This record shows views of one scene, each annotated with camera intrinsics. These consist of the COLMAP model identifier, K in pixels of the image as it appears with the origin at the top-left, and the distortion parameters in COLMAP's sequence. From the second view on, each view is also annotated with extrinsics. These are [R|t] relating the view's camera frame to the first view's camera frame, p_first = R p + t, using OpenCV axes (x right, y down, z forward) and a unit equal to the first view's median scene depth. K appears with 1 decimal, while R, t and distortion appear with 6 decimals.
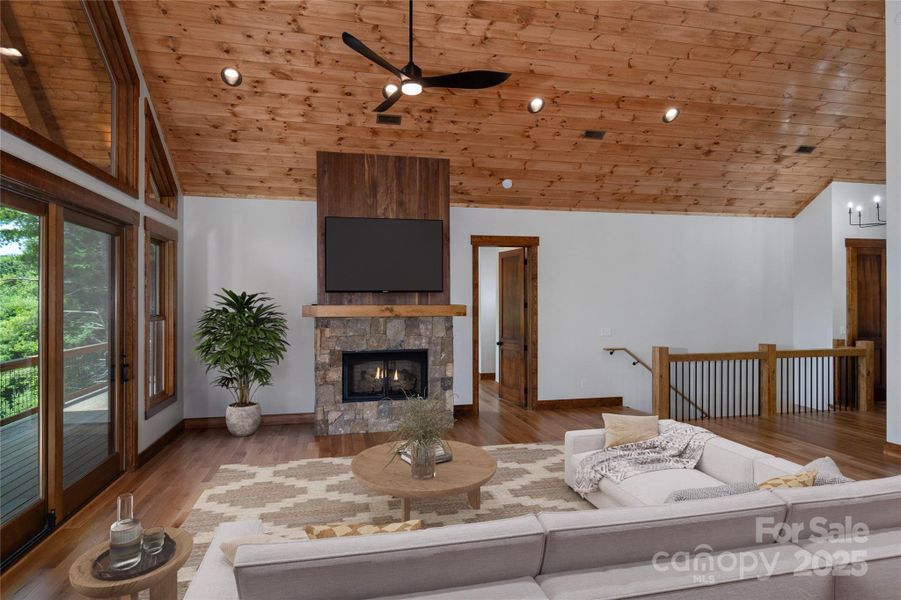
lens RADIAL K [[510.1, 0, 450.5], [0, 510.1, 300.0], [0, 0, 1]] dist [0.000073, -0.000288]
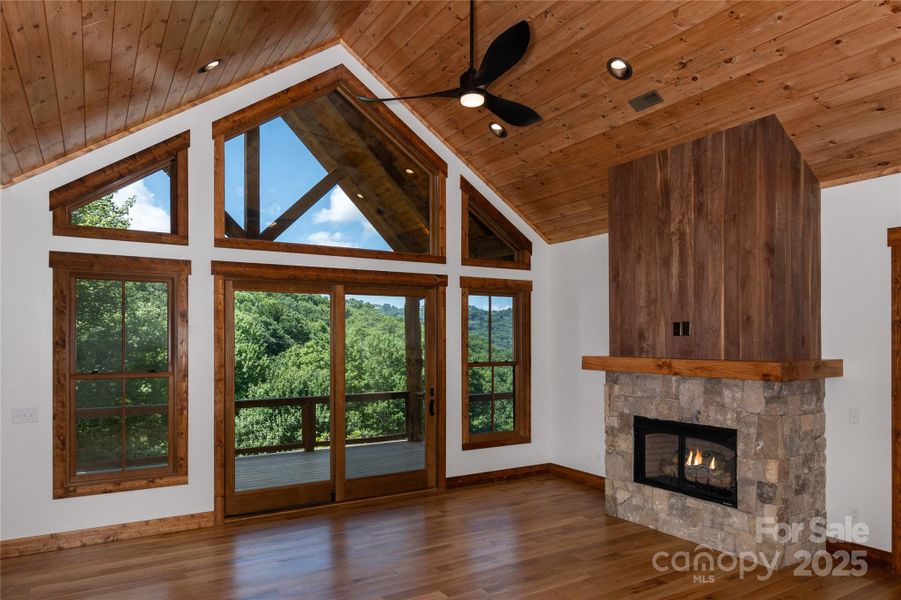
lens RADIAL K [[589.1, 0, 433.7], [0, 589.1, 336.4], [0, 0, 1]] dist [0.000964, 0.000039]
pose [[0.308693, -0.001563, -0.951160, 0.534430], [0.006441, 0.999979, 0.000447, -0.022145], [0.951140, -0.006265, 0.308697, 0.421614]]
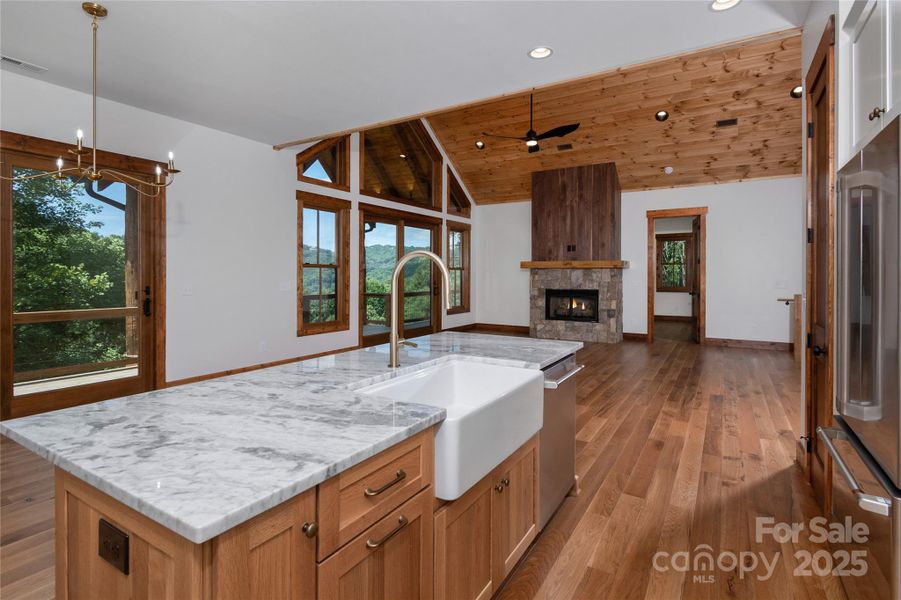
lens RADIAL K [[455.4, 0, 437.5], [0, 455.4, 272.5], [0, 0, 1]] dist [0.001343, 0.000265]
pose [[0.706849, 0.002105, -0.707361, 0.578983], [-0.001348, 0.999998, 0.001629, 0.043296], [0.707363, -0.000198, 0.706850, -0.299508]]
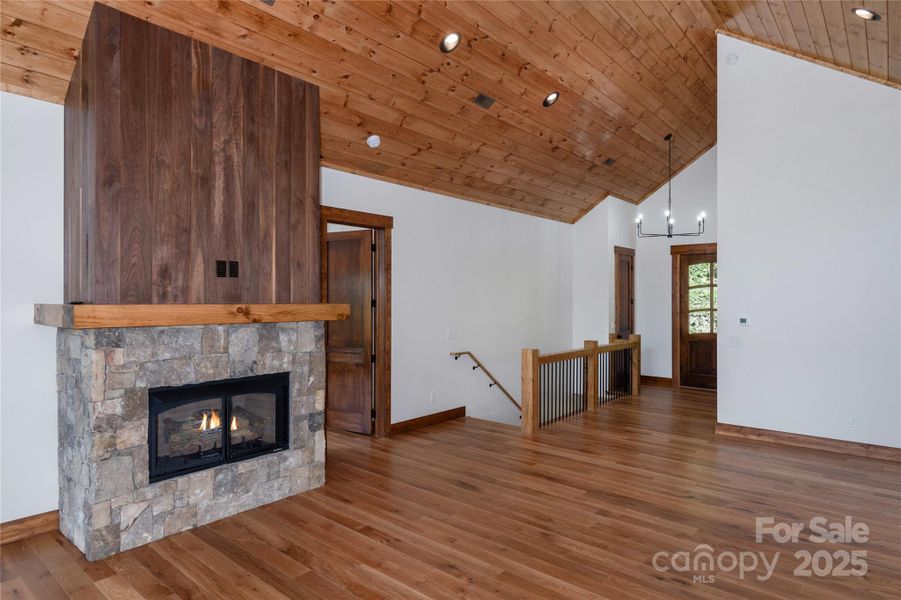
lens RADIAL K [[515.6, 0, 447.0], [0, 515.6, 297.1], [0, 0, 1]] dist [-0.000991, 0.001119]
pose [[0.798068, 0.007882, 0.602516, -0.280895], [-0.008139, 0.999964, -0.002300, 0.001619], [-0.602513, -0.003069, 0.798103, 0.362801]]
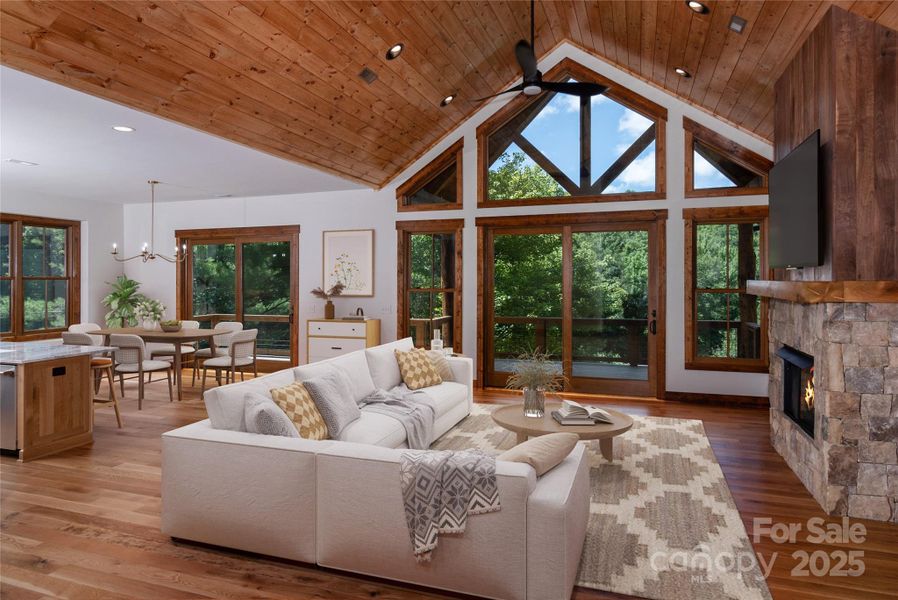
lens RADIAL K [[542.6, 0, 446.8], [0, 542.6, 275.4], [0, 0, 1]] dist [0.001353, -0.000714]
pose [[-0.532562, -0.004475, -0.846379, 0.690305], [0.008090, 0.999913, -0.010378, 0.009255], [0.846352, -0.012374, -0.532480, 0.980544]]
